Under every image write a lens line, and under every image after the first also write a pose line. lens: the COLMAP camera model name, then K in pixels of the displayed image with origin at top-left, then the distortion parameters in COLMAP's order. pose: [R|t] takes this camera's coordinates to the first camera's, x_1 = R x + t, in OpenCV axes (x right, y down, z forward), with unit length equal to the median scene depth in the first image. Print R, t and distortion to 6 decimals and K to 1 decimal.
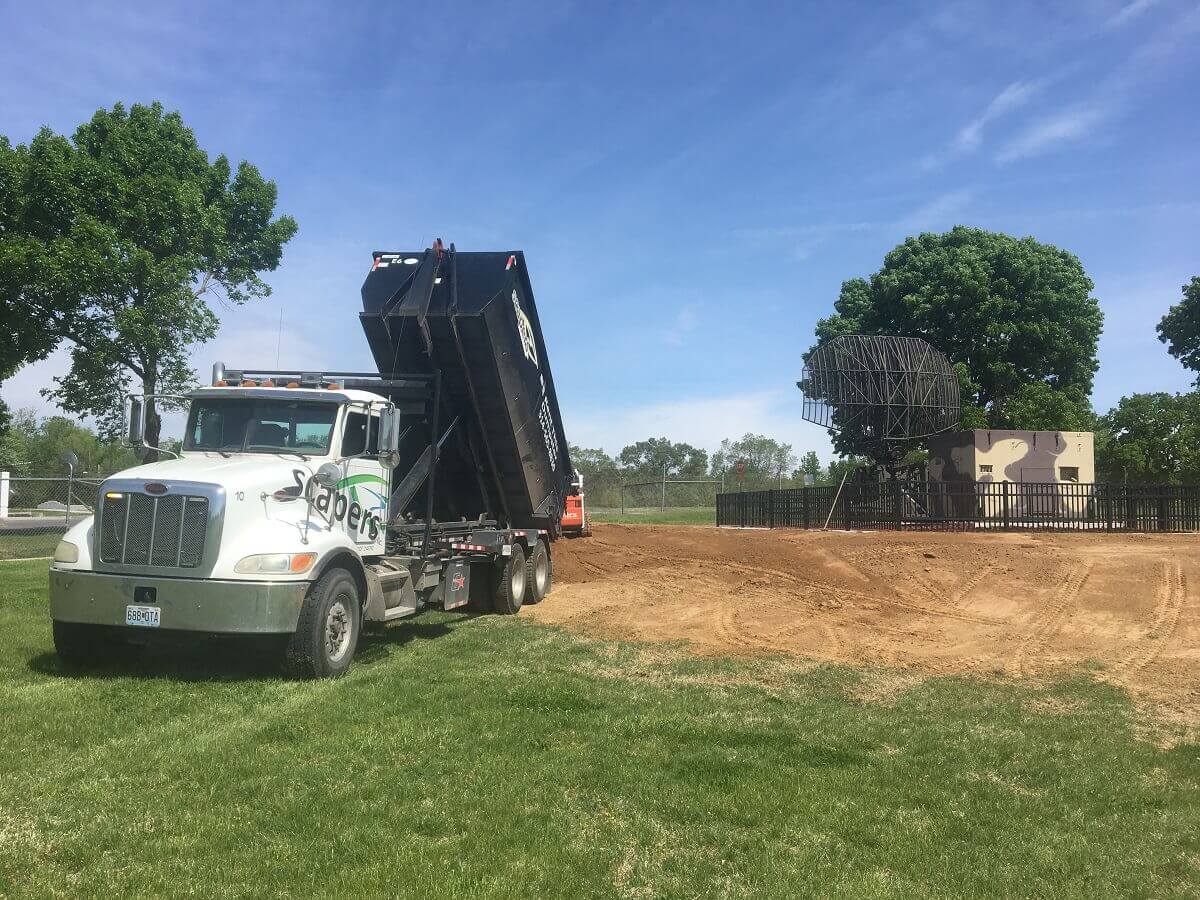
lens RADIAL K [[971.2, 0, 613.9], [0, 971.2, 451.5], [0, 0, 1]] dist [0.035128, -0.002798]
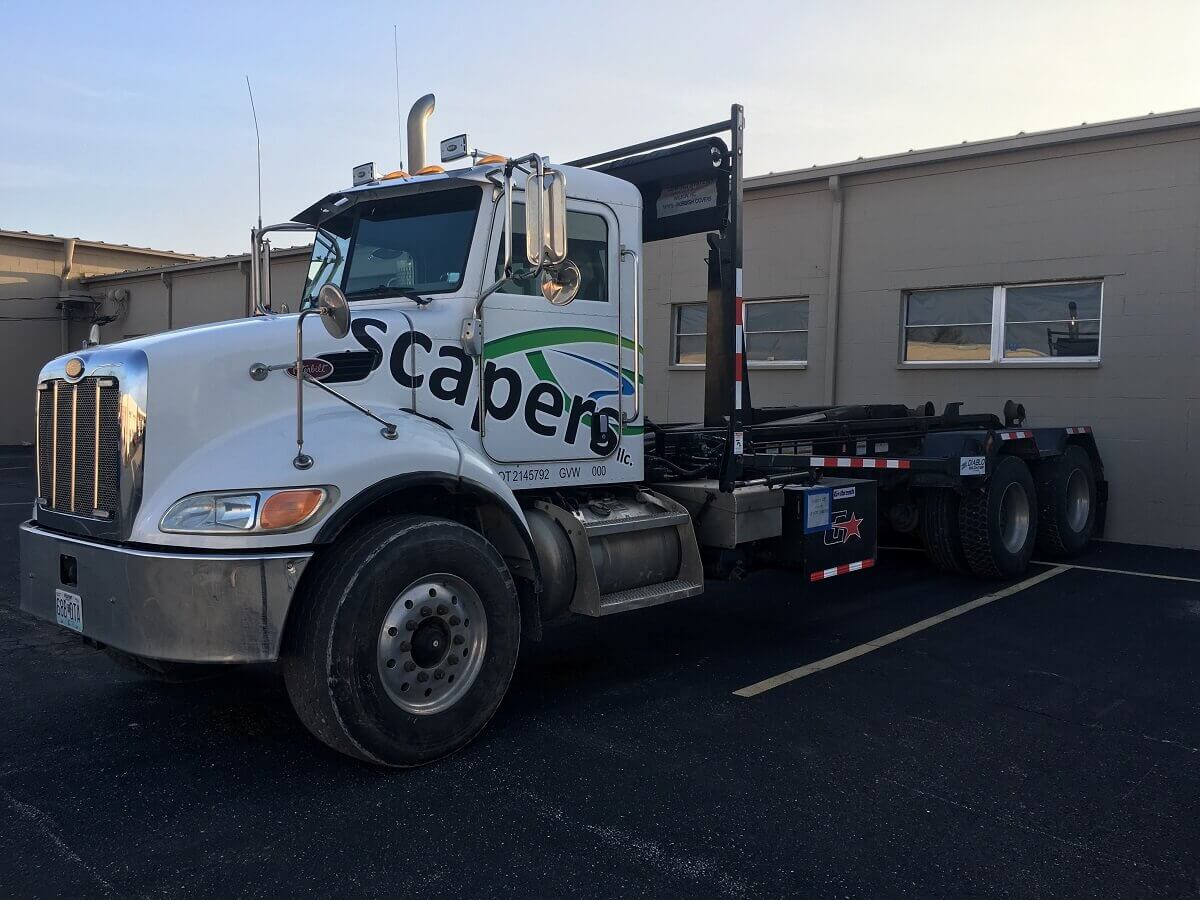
lens RADIAL K [[971.2, 0, 613.9], [0, 971.2, 451.5], [0, 0, 1]] dist [0.035128, -0.002798]
pose [[0.817418, -0.022433, -0.575609, 0.055254], [0.074529, 0.994961, 0.067061, 0.053909], [0.571204, -0.097716, 0.814971, 0.570357]]
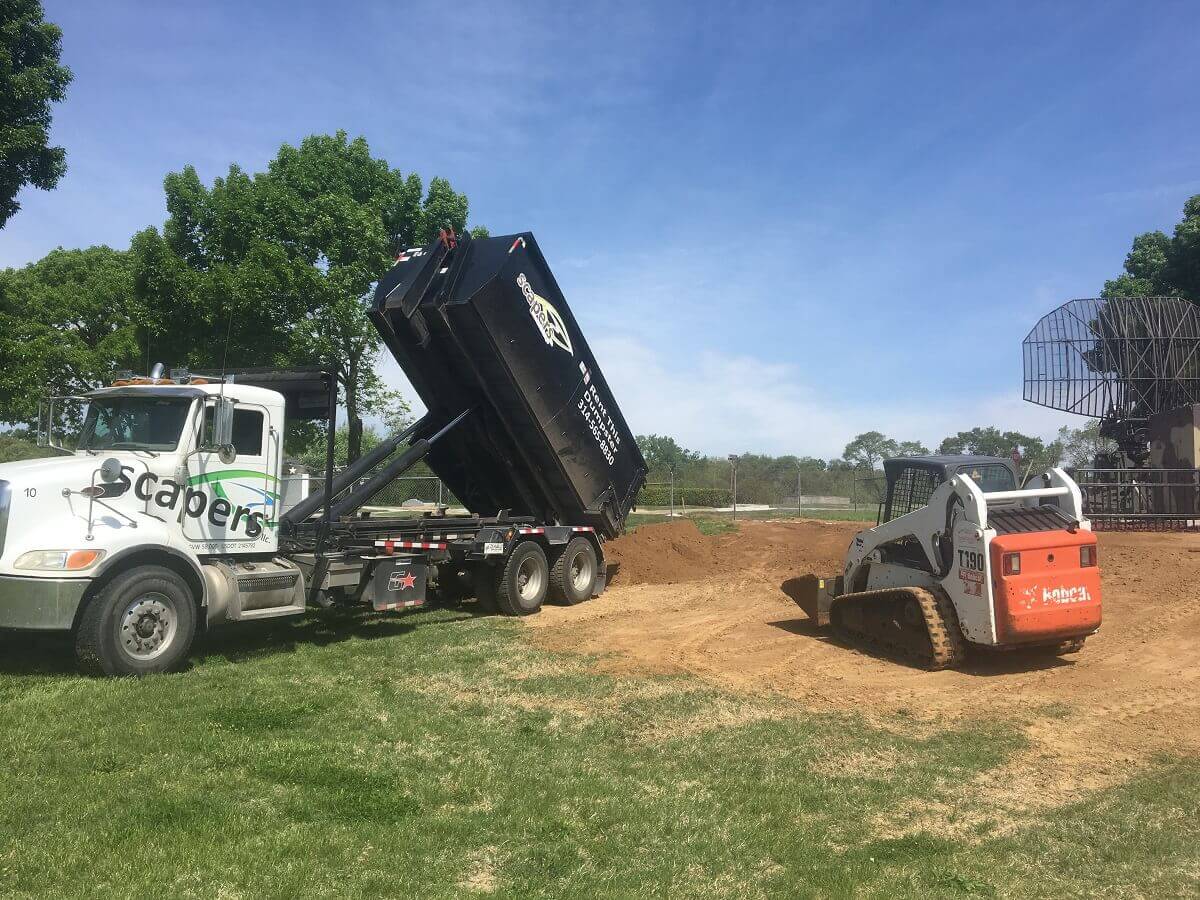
lens RADIAL K [[971.2, 0, 613.9], [0, 971.2, 451.5], [0, 0, 1]] dist [0.035128, -0.002798]
pose [[0.942897, -0.019346, -0.332523, 0.415658], [0.020715, 0.999785, 0.000573, 0.011763], [0.332441, -0.007428, 0.943095, 0.192585]]
